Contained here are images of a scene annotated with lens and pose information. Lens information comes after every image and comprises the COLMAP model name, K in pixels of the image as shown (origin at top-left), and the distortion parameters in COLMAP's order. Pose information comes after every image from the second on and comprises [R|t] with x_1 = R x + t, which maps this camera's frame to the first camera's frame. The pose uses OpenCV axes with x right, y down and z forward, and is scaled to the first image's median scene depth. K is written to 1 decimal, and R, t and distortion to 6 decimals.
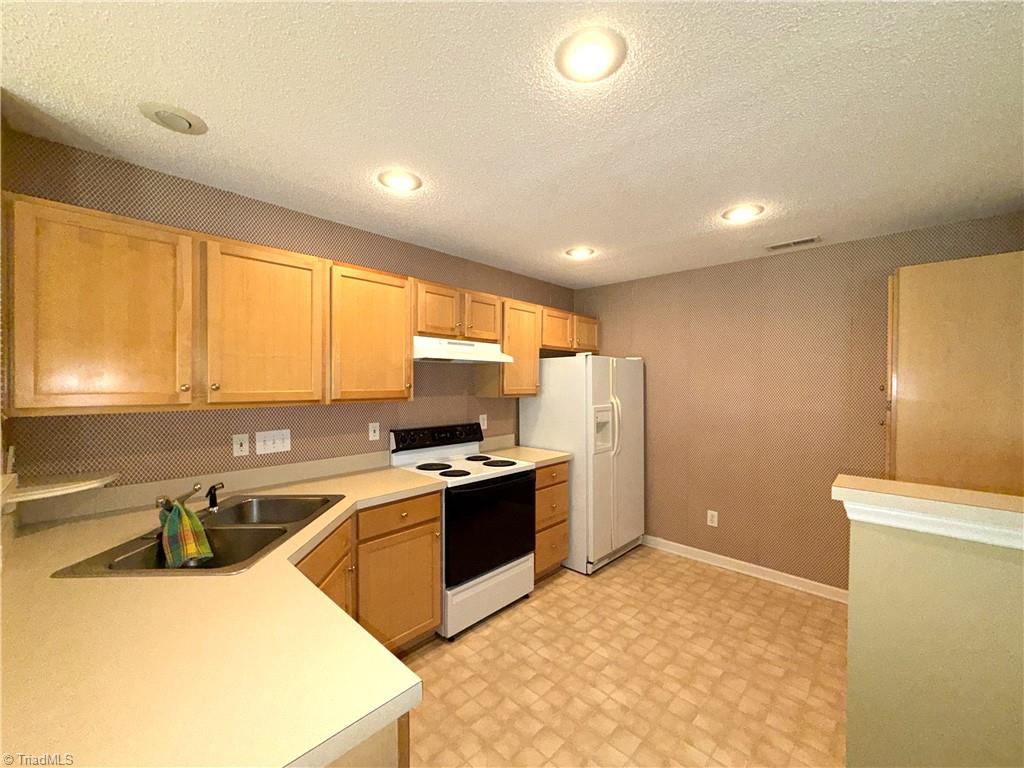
lens RADIAL K [[409.6, 0, 515.3], [0, 409.6, 383.1], [0, 0, 1]] dist [0.003273, -0.000205]
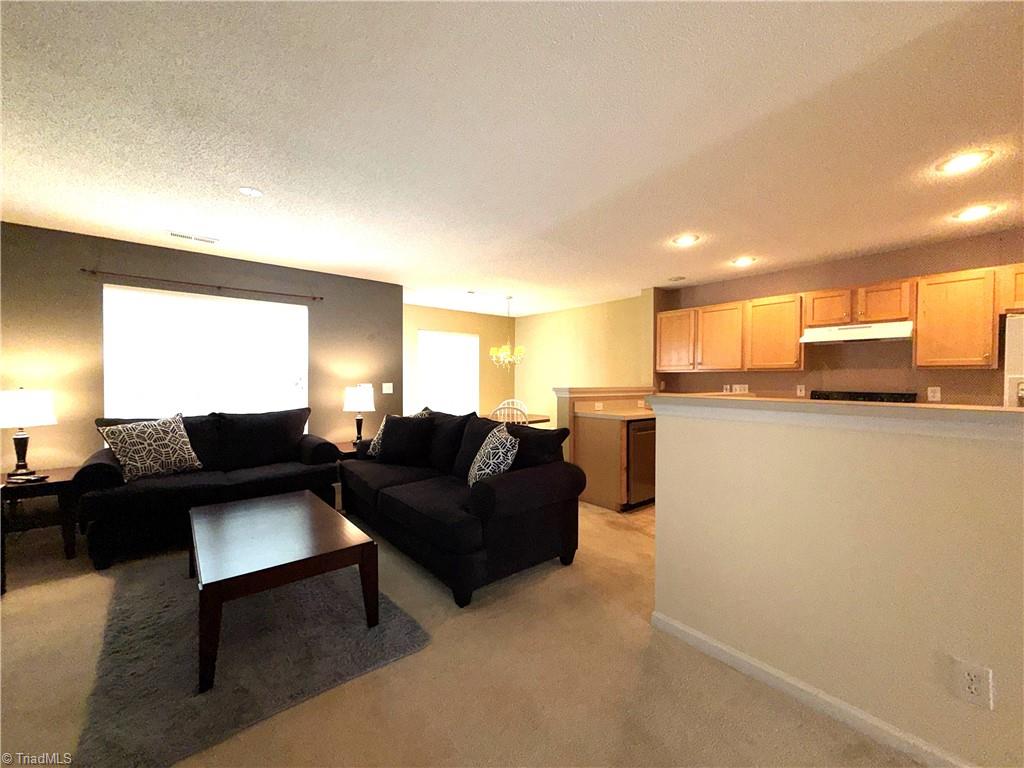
lens RADIAL K [[409.6, 0, 508.7], [0, 409.6, 384.3], [0, 0, 1]] dist [0.003273, -0.000205]
pose [[-0.123937, 0.010467, -0.992235, 1.411045], [-0.004178, 0.999930, 0.011070, 0.081508], [0.992281, 0.005518, -0.123884, 0.063303]]
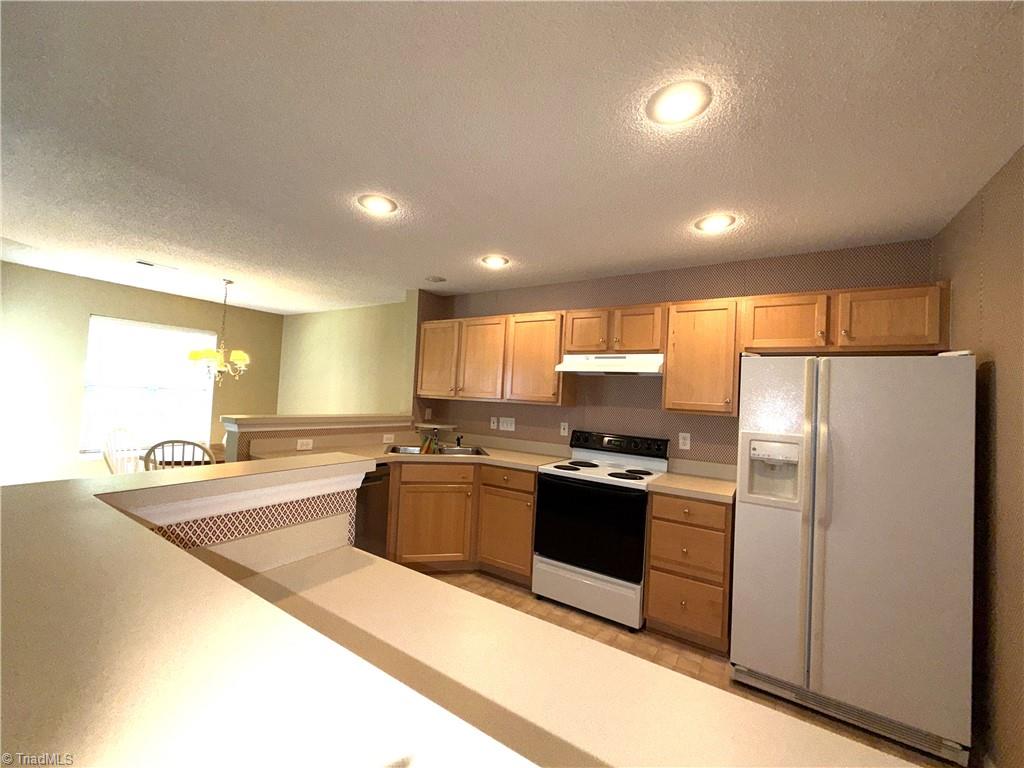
lens RADIAL K [[409.6, 0, 507.9], [0, 409.6, 380.9], [0, 0, 1]] dist [0.003273, -0.000205]
pose [[0.183796, -0.028770, -0.982543, 0.942452], [-0.050825, 0.997956, -0.038728, 0.023815], [0.981650, 0.057056, 0.181958, 0.576891]]
